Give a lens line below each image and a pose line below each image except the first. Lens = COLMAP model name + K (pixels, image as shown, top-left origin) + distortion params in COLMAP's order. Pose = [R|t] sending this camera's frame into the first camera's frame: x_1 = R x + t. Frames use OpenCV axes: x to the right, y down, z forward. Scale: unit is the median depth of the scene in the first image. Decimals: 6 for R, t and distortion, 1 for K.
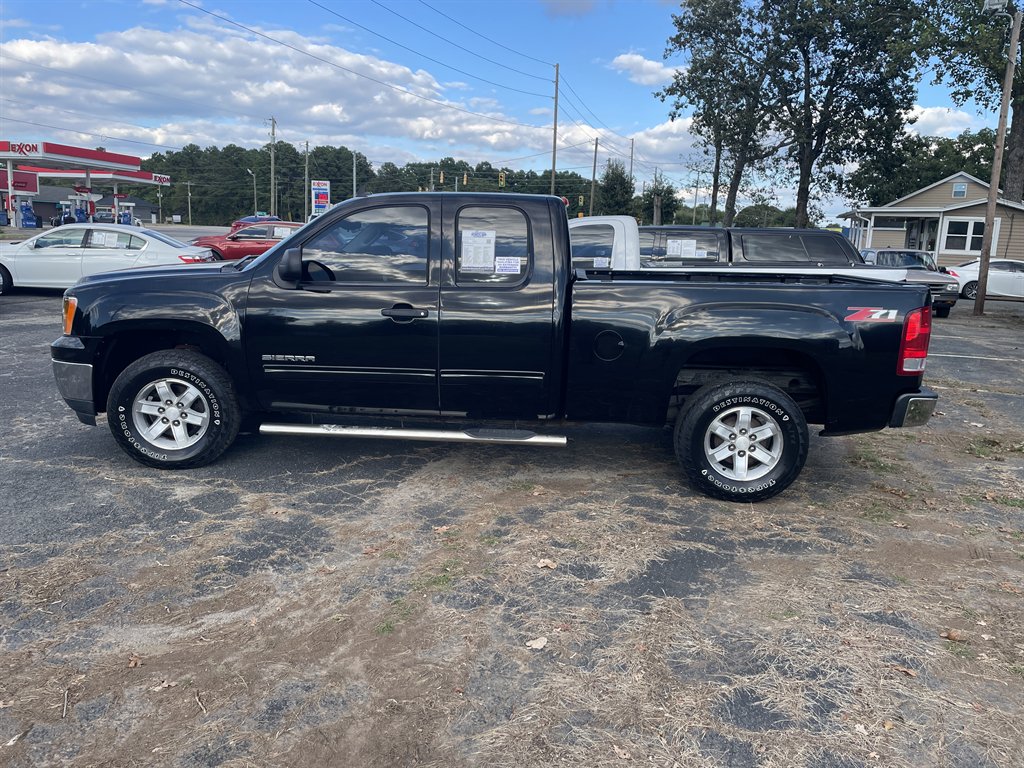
lens RADIAL K [[786.0, 0, 512.0], [0, 786.0, 384.0], [0, 0, 1]] dist [0.090932, -0.107495]
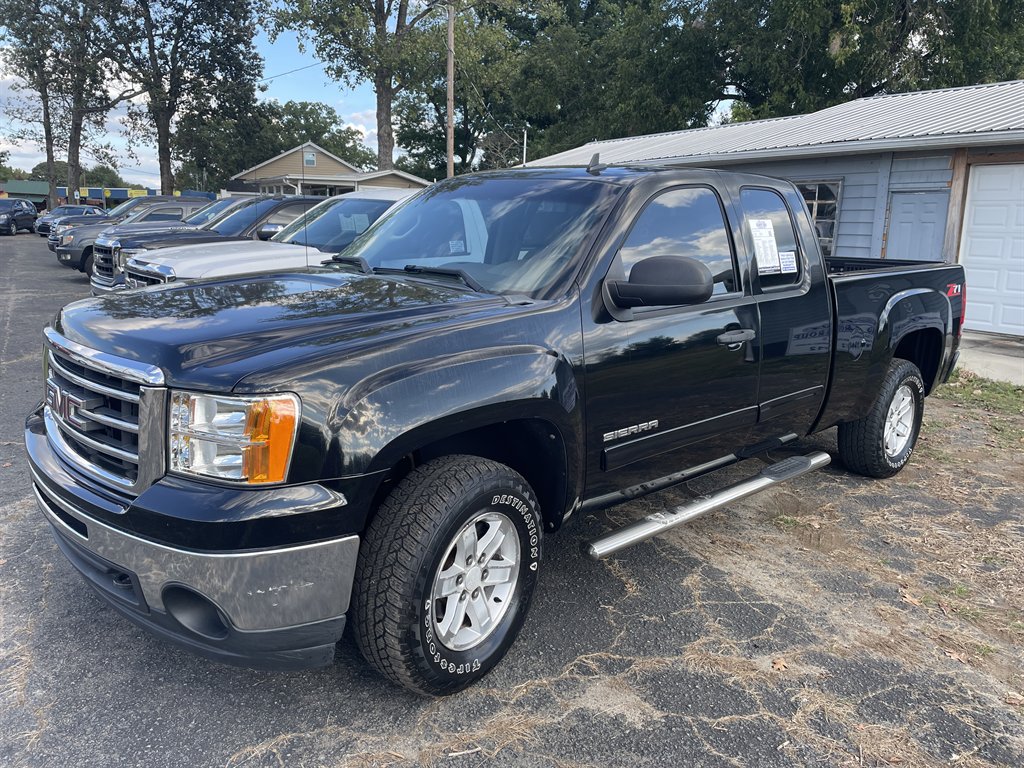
lens RADIAL K [[786.0, 0, 512.0], [0, 786.0, 384.0], [0, 0, 1]] dist [0.090932, -0.107495]
pose [[0.671309, -0.164556, 0.722679, -0.806369], [0.131141, 0.986029, 0.102703, -0.148322], [-0.729483, 0.025828, 0.683511, 0.650338]]
